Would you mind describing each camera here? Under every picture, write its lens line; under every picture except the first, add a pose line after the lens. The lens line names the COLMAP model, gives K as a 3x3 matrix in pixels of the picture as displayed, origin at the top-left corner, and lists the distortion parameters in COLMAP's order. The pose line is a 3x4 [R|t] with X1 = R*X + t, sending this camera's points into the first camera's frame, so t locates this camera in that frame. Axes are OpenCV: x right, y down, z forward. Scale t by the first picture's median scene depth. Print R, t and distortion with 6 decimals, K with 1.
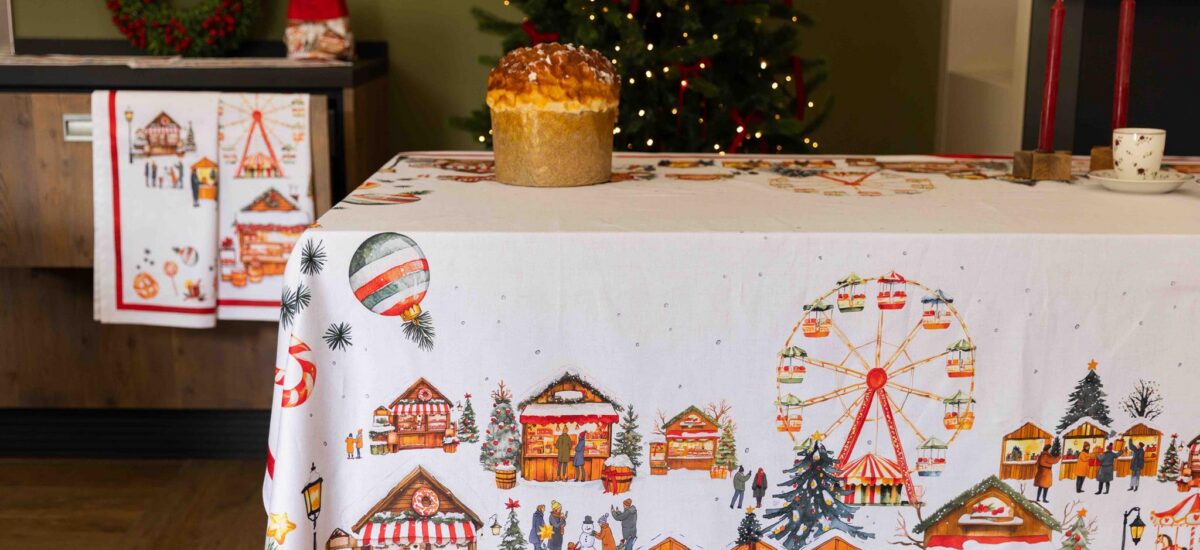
lens RADIAL K [[1830.2, 0, 599.8], [0, 1830.2, 278.0], [0, 0, 1]] dist [0.041819, 0.000000]
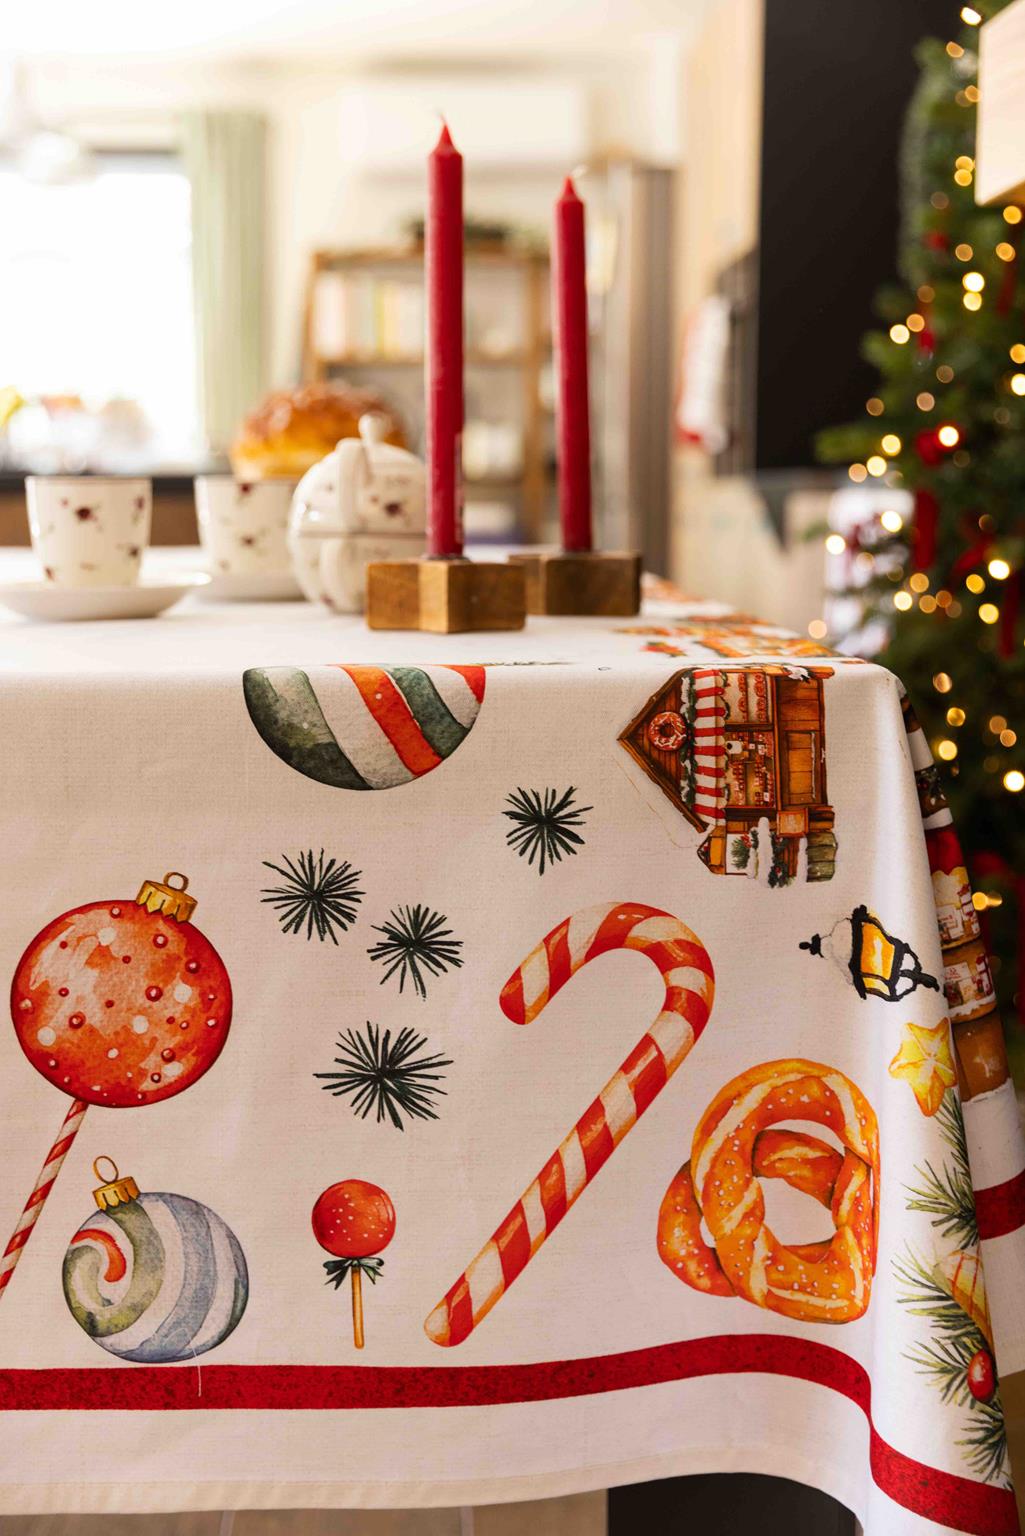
lens RADIAL K [[1969.9, 0, 512.8], [0, 1969.9, 768.8], [0, 0, 1]] dist [-0.001859, 0.000000]
pose [[0.004039, -0.993607, -0.112825, -0.060039], [0.996696, -0.005153, 0.081056, 0.003216], [-0.081119, -0.112780, 0.990303, 0.626583]]
